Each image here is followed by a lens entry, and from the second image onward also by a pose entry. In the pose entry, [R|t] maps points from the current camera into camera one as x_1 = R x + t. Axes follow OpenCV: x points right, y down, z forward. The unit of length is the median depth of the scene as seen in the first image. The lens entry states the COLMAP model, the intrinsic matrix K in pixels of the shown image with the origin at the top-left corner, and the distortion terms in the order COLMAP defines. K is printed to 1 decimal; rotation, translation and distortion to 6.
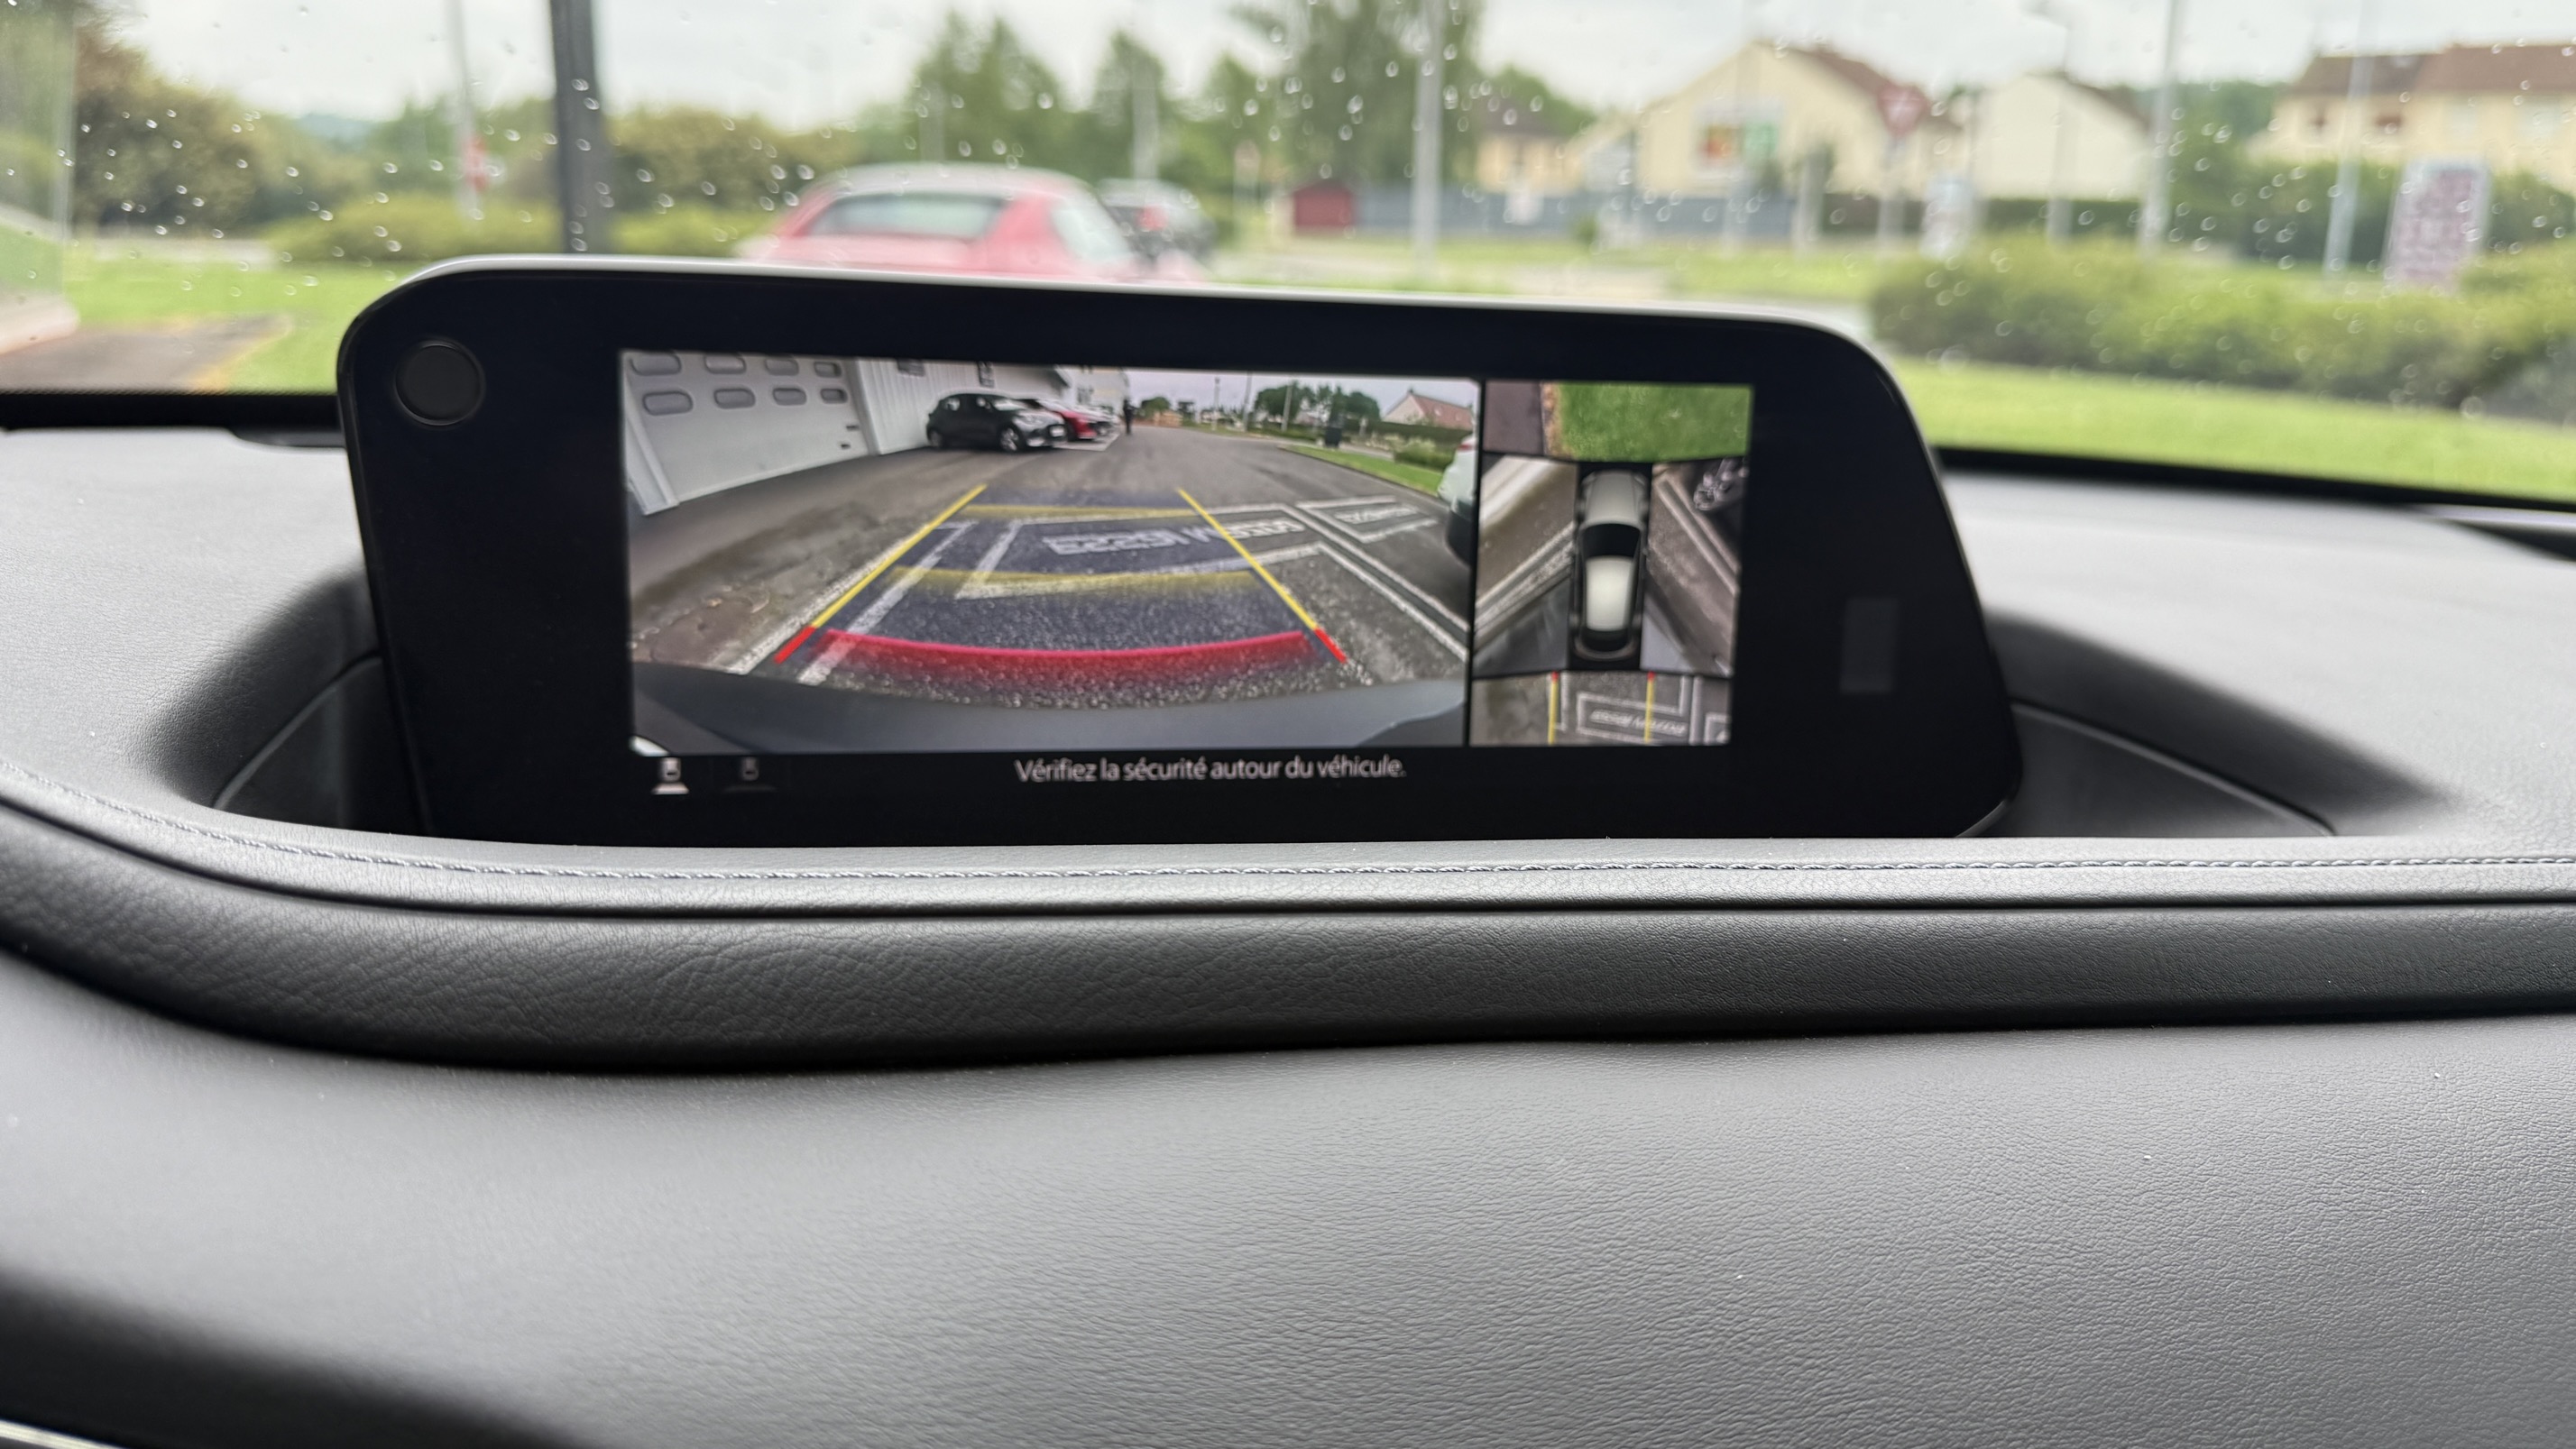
lens RADIAL K [[1814.4, 0, 1288.0], [0, 1814.4, 724.5], [0, 0, 1]] dist [0.104632, -0.127293]
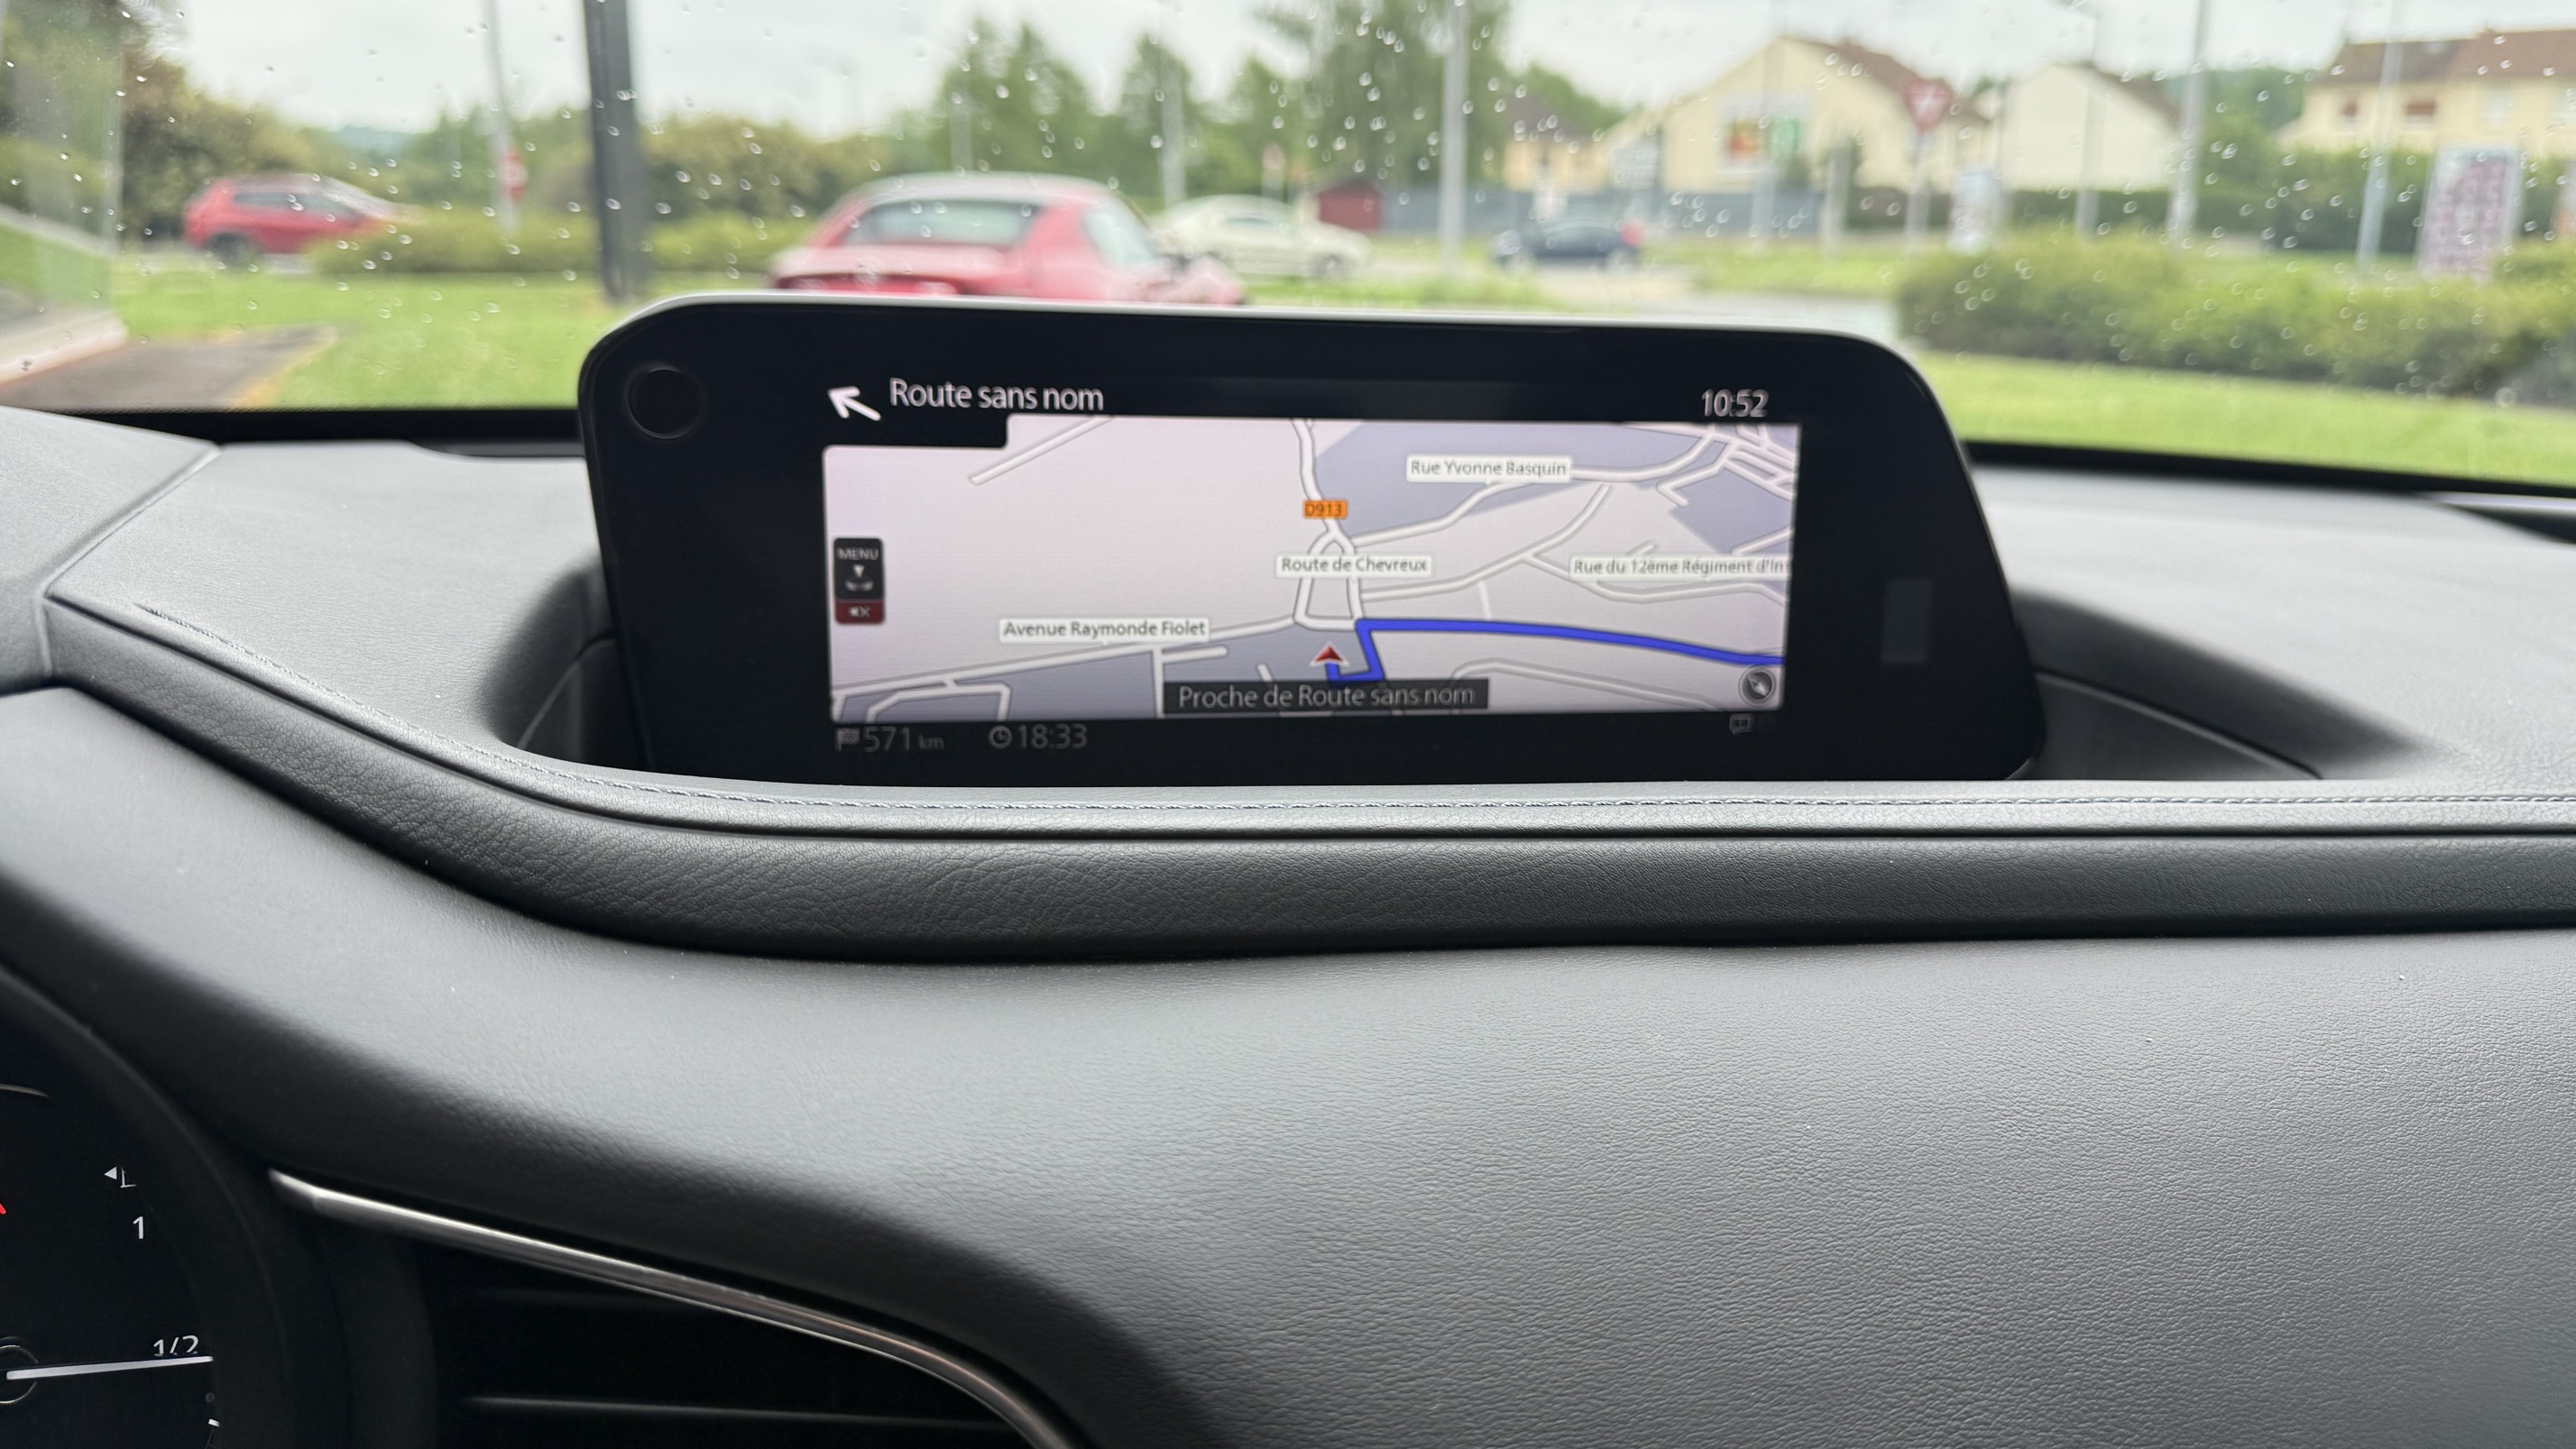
lens RADIAL K [[1814.4, 0, 1288.0], [0, 1814.4, 724.5], [0, 0, 1]] dist [0.104632, -0.127293]
pose [[0.999860, -0.007543, -0.014916, -0.041250], [0.007542, 0.999972, -0.000134, 0.015969], [0.014917, 0.000021, 0.999889, -0.115933]]
